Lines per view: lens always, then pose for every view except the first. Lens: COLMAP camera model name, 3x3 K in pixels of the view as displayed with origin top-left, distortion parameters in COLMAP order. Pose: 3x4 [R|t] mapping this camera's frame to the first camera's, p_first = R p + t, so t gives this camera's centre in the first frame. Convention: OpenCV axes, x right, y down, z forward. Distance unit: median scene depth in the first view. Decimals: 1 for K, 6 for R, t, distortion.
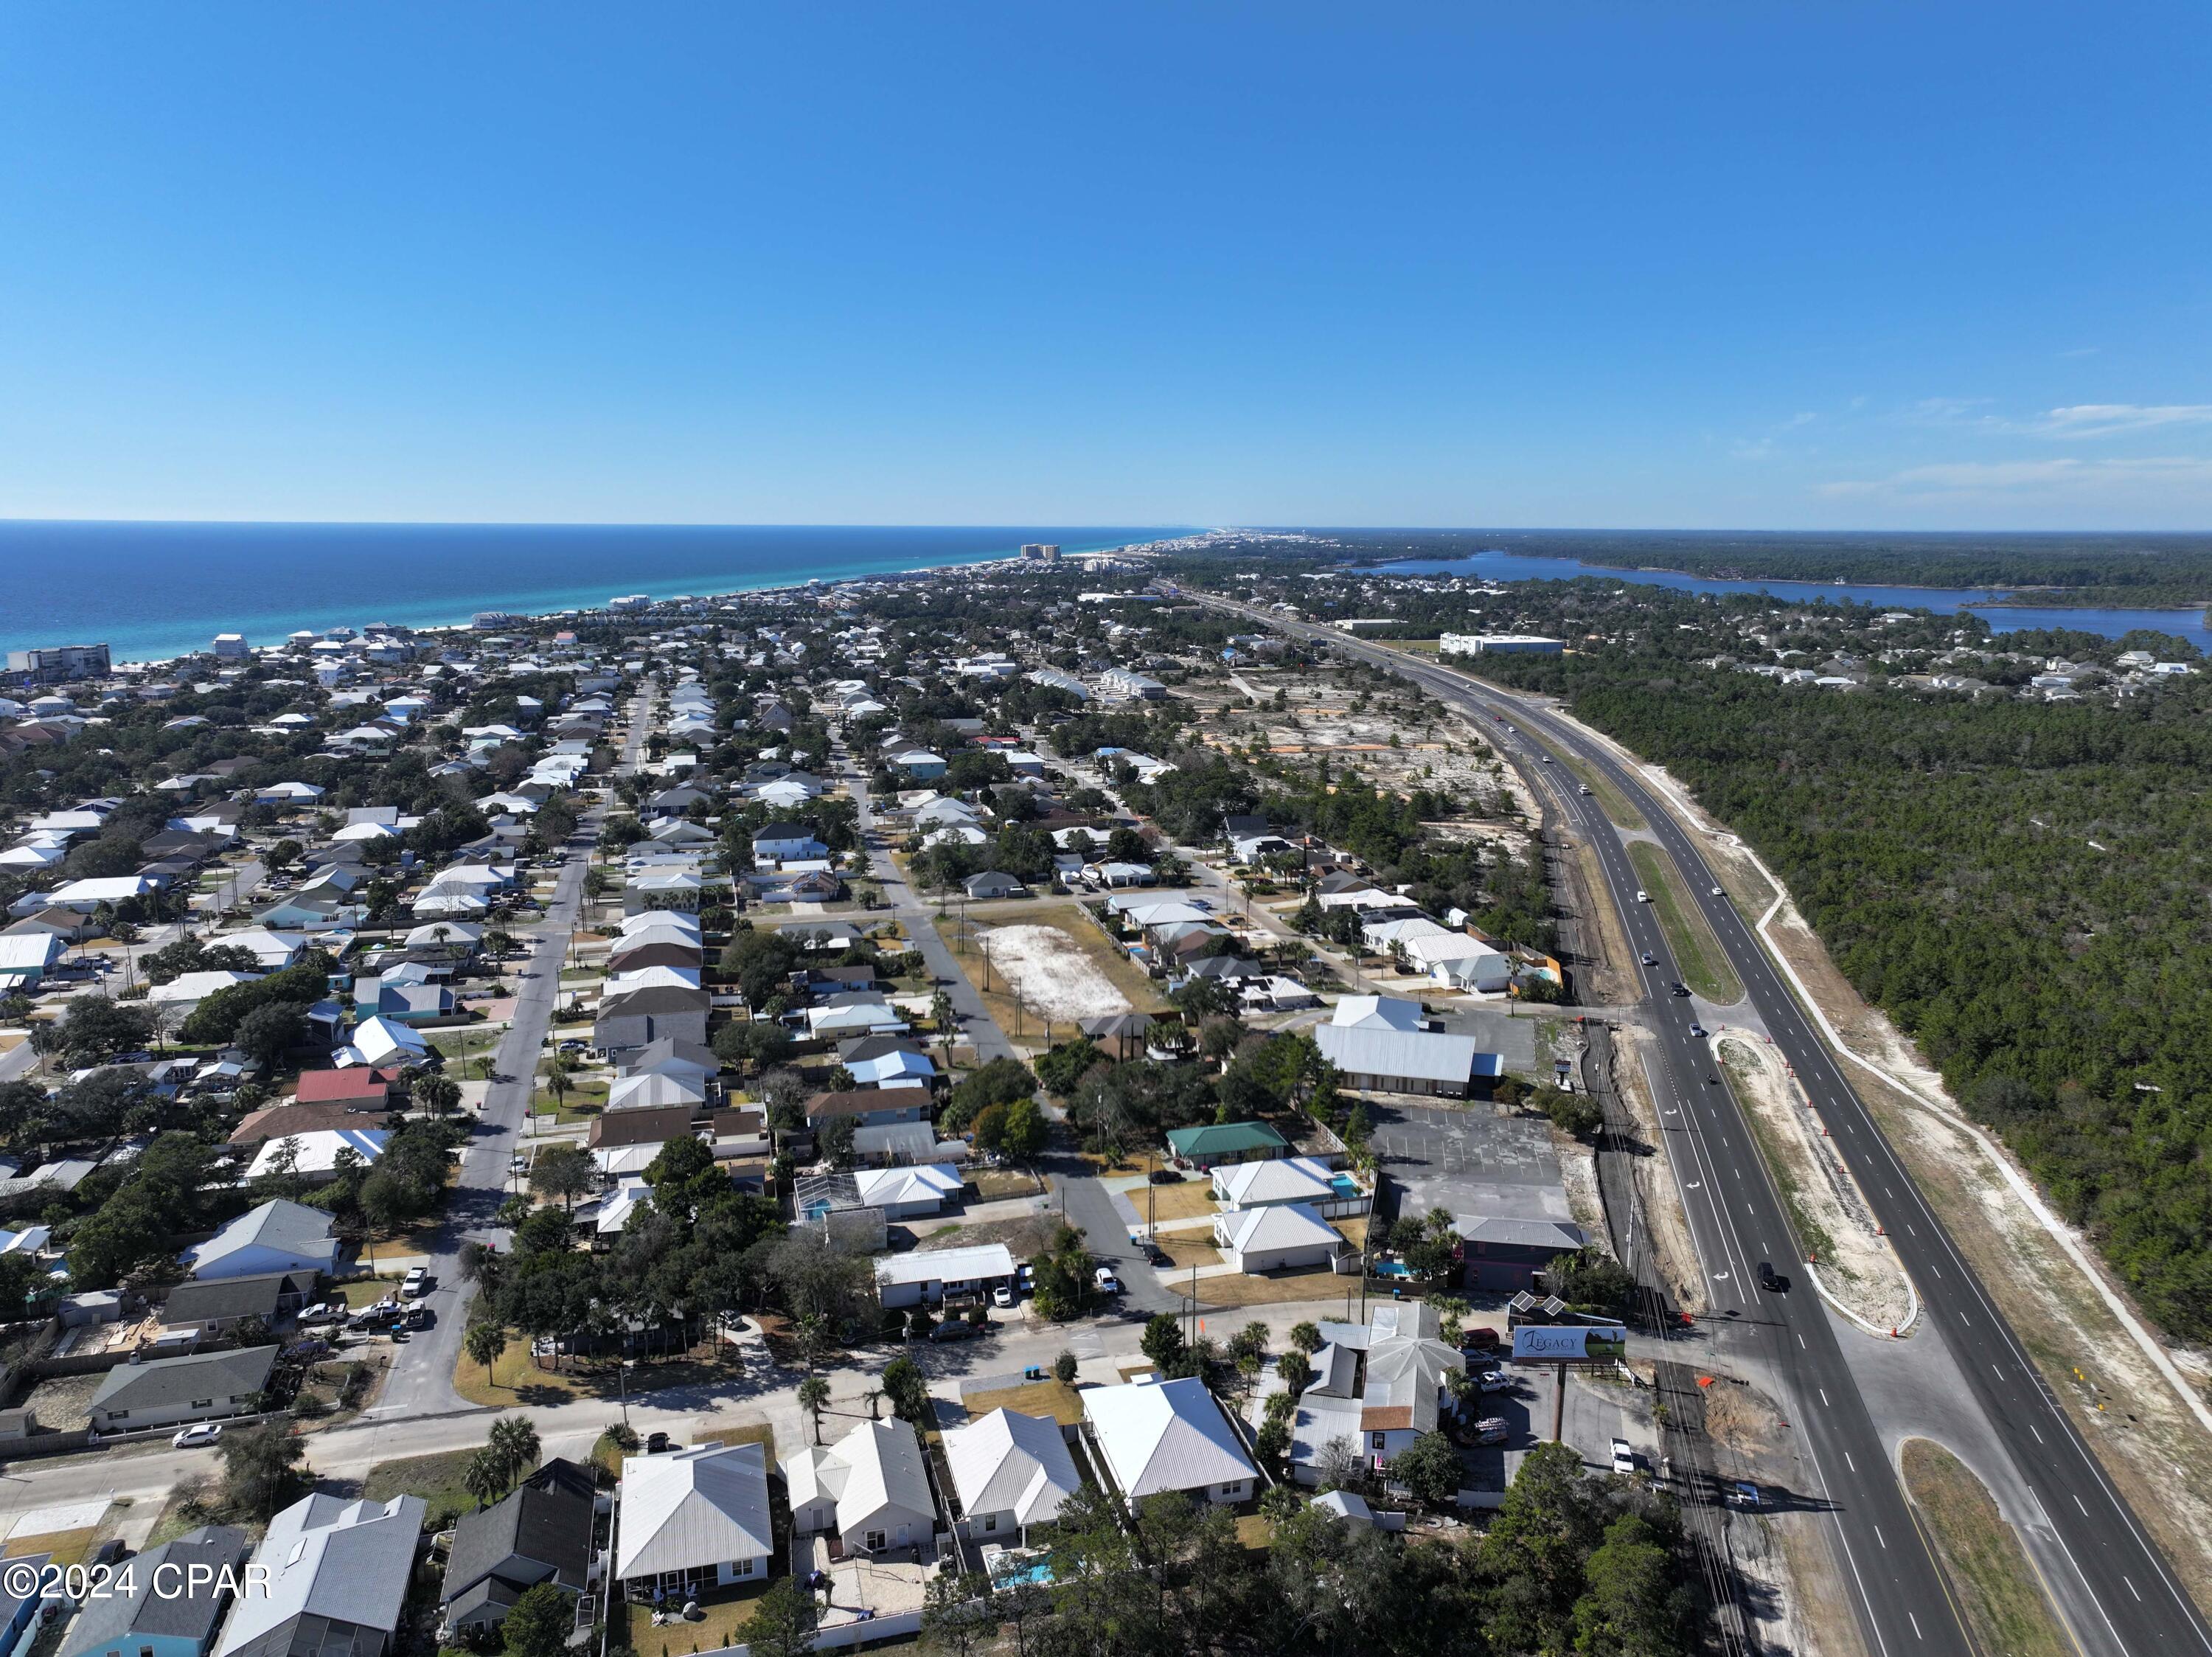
lens RADIAL K [[1556.8, 0, 1106.0], [0, 1556.8, 828.5], [0, 0, 1]] dist [0.002046, 0.001667]
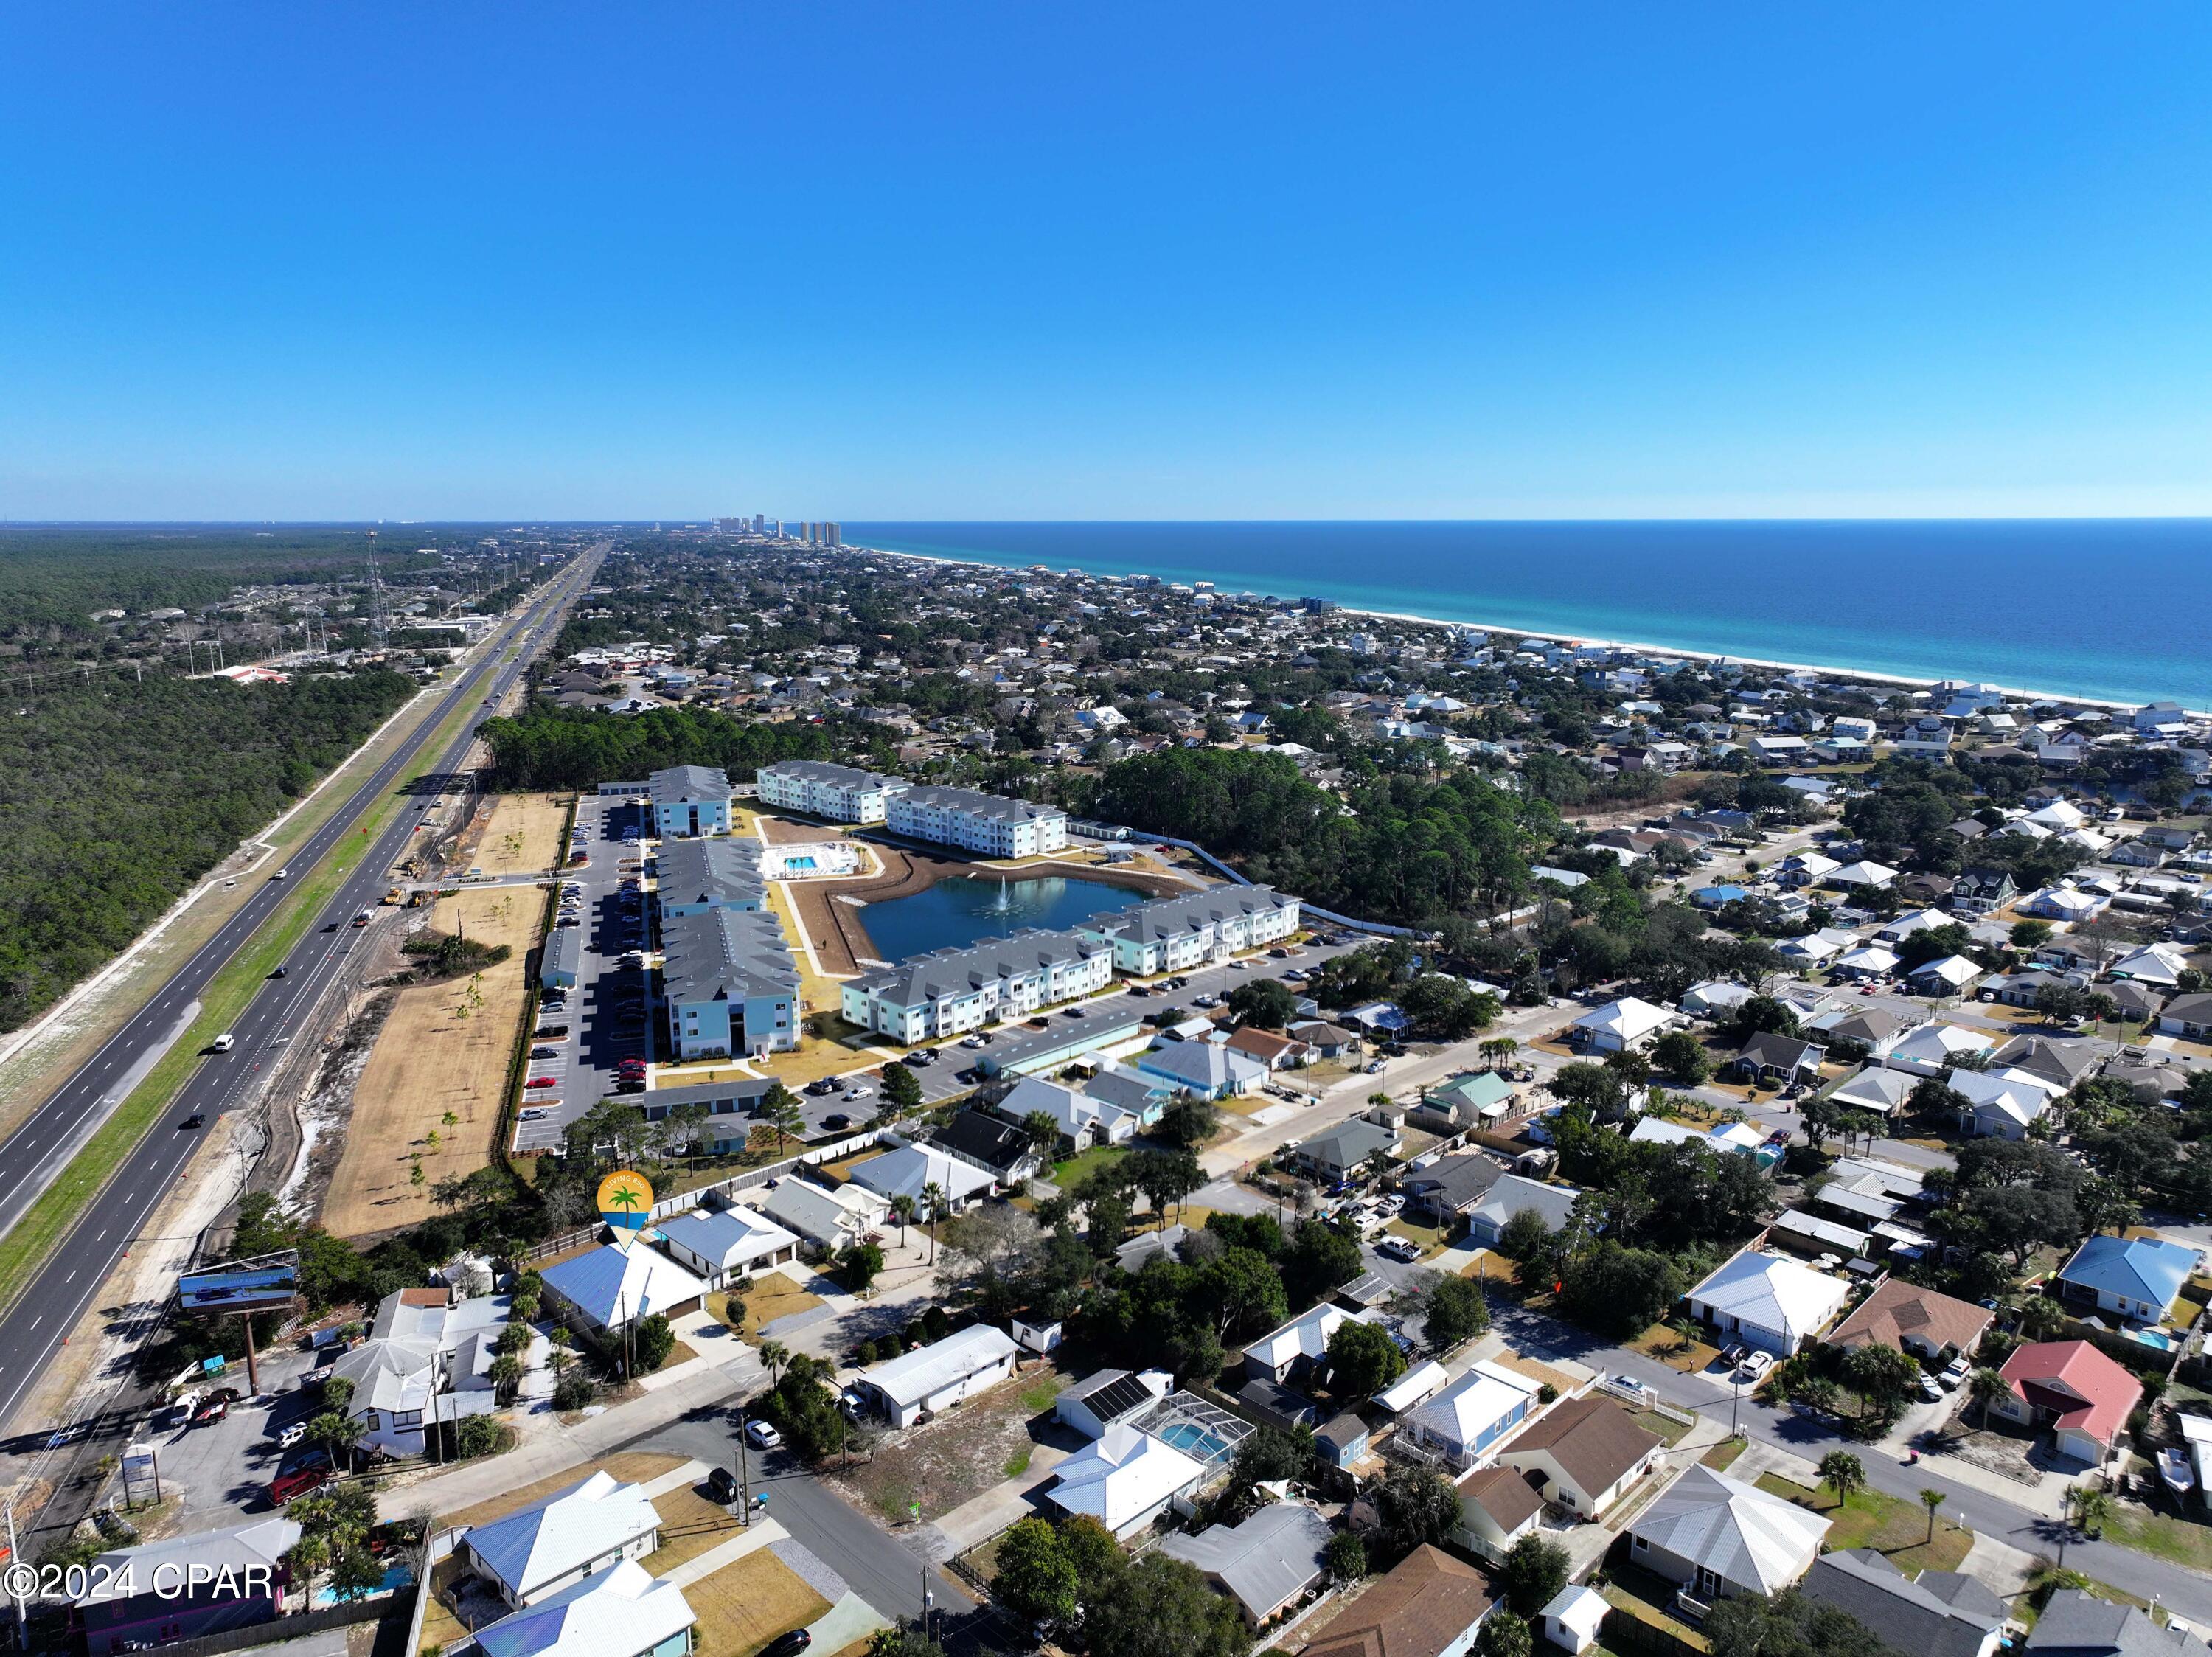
lens RADIAL K [[1550.5, 0, 1111.7], [0, 1550.5, 826.7], [0, 0, 1]] dist [0.006110, 0.003743]
pose [[-0.866643, 0.095471, -0.489709, 0.163825], [-0.099754, 0.928547, 0.357560, -0.250803], [0.488855, 0.358727, -0.795196, 1.233962]]
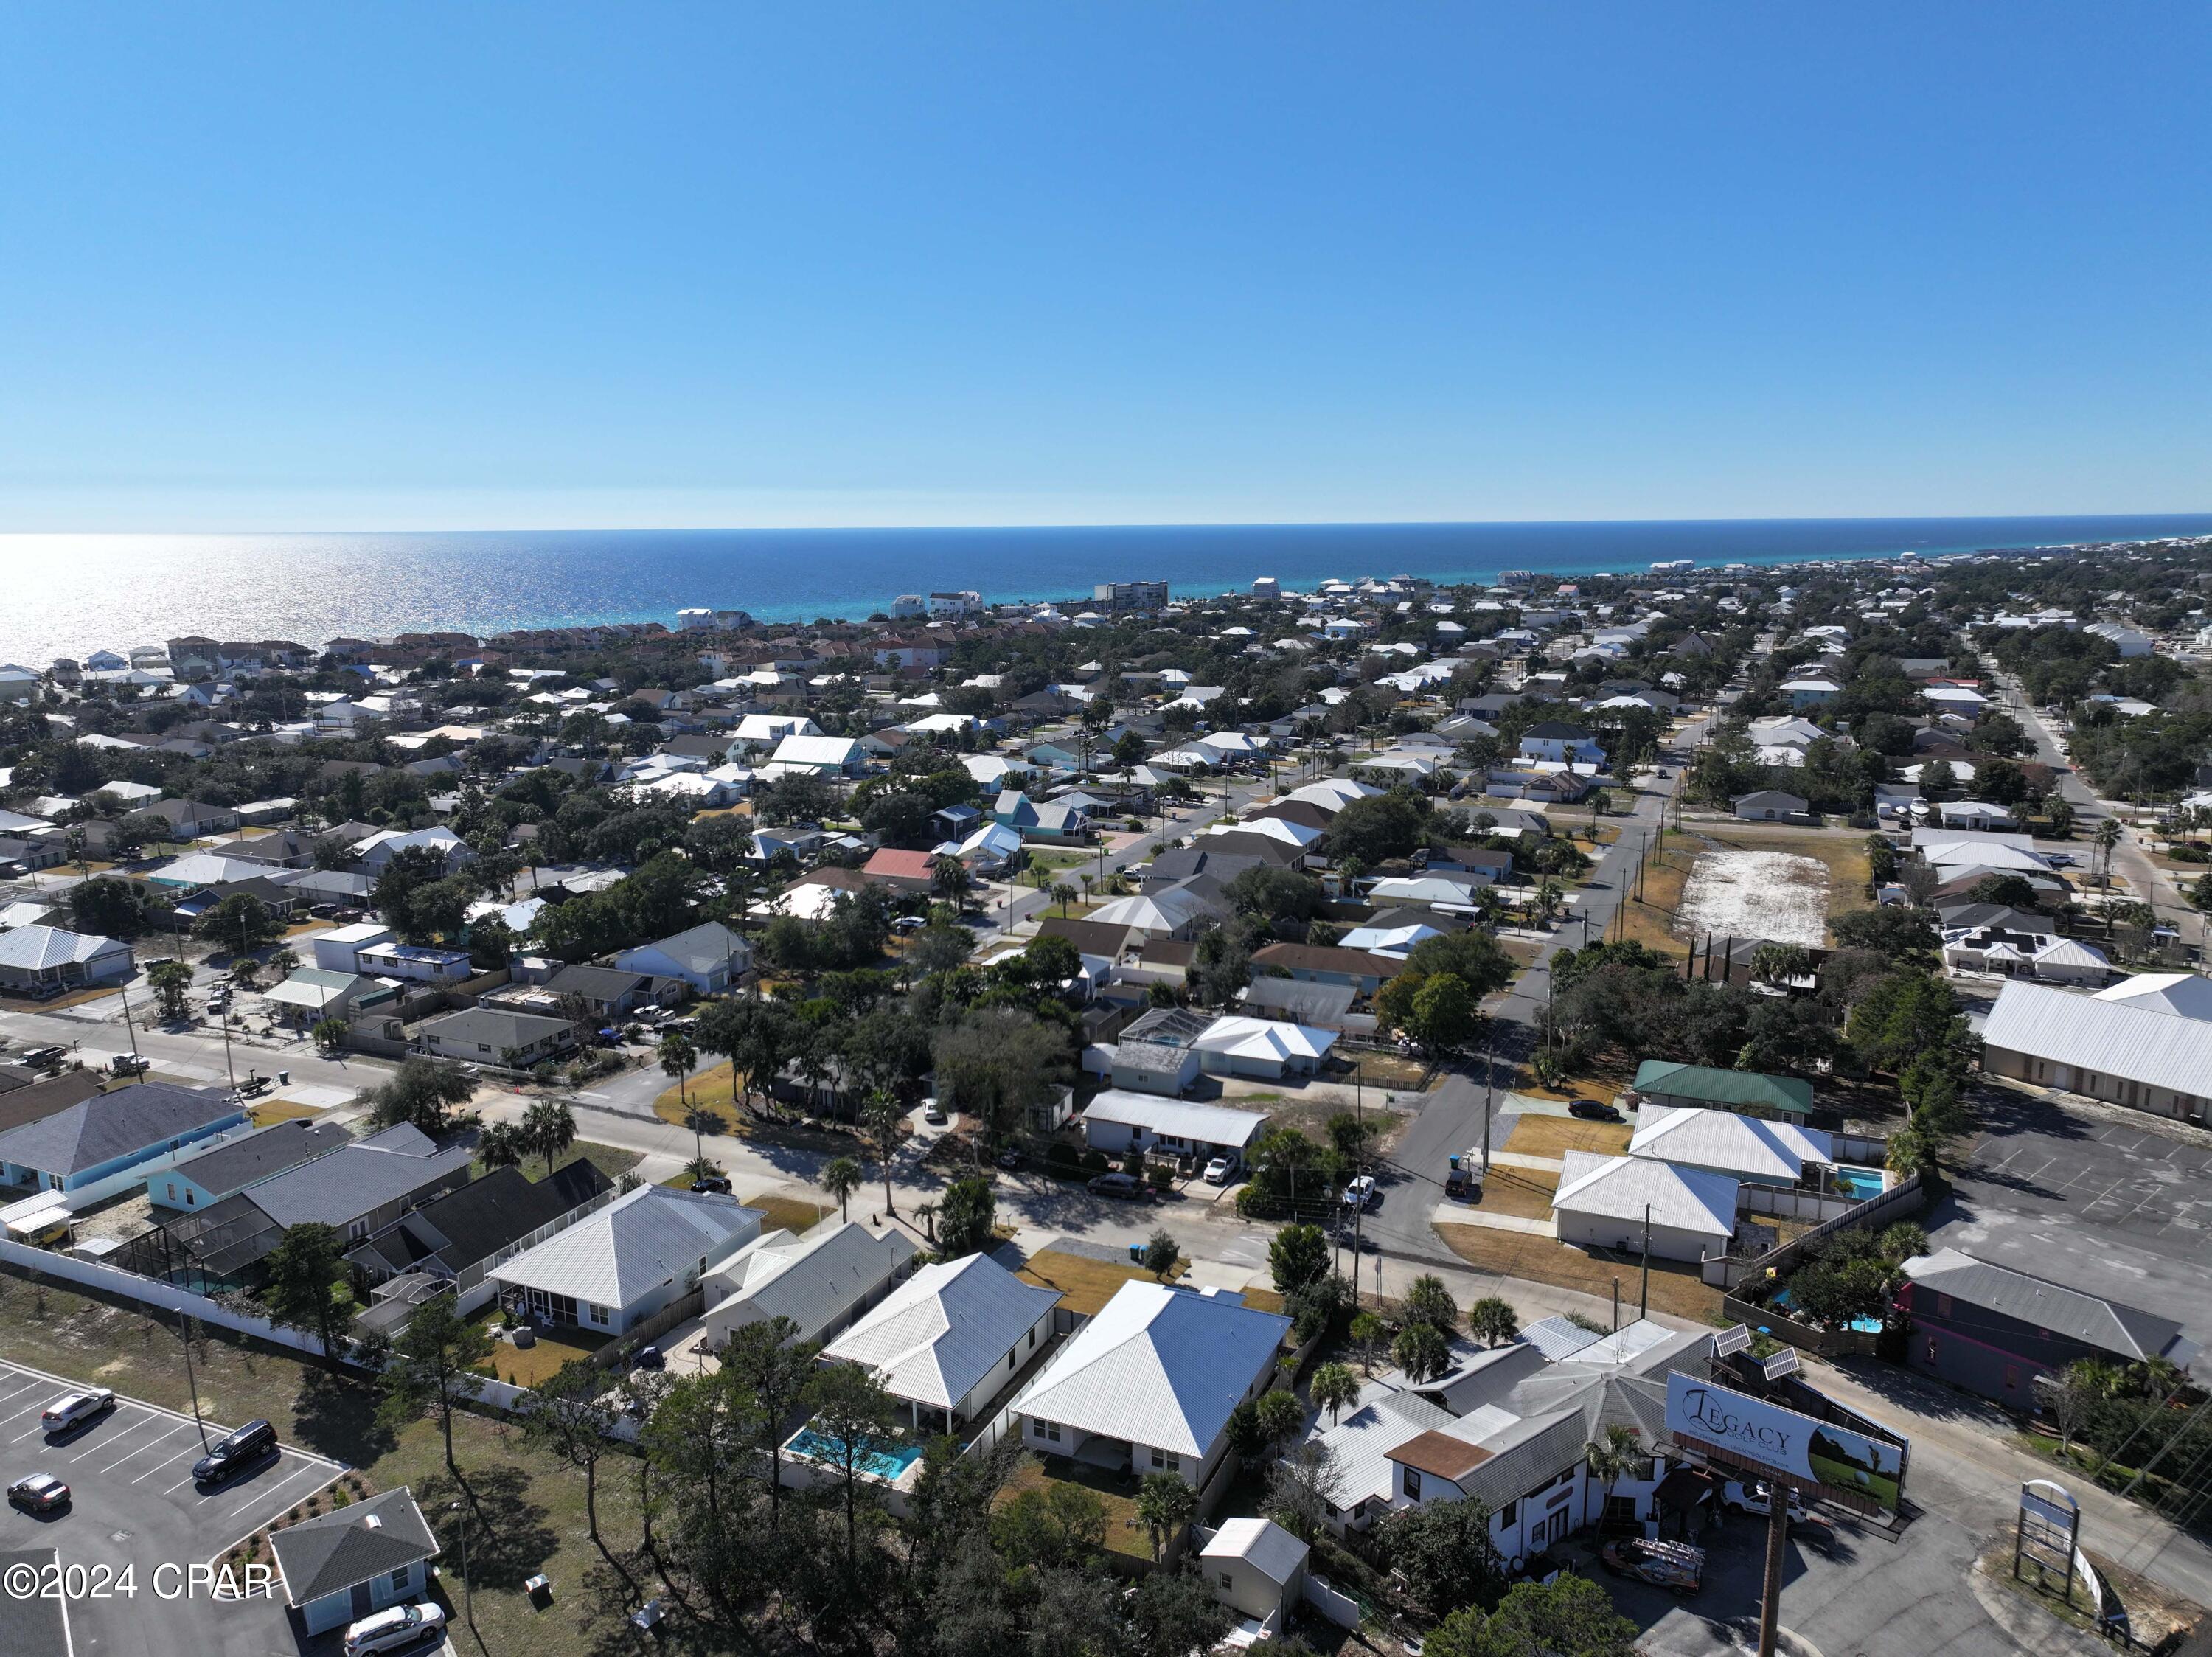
lens RADIAL K [[1550.5, 0, 1111.7], [0, 1550.5, 826.7], [0, 0, 1]] dist [0.006110, 0.003743]
pose [[0.771413, 0.110884, -0.626599, 0.254235], [-0.111549, 0.993017, 0.038397, 0.083109], [0.626481, 0.040277, 0.778396, 0.279412]]
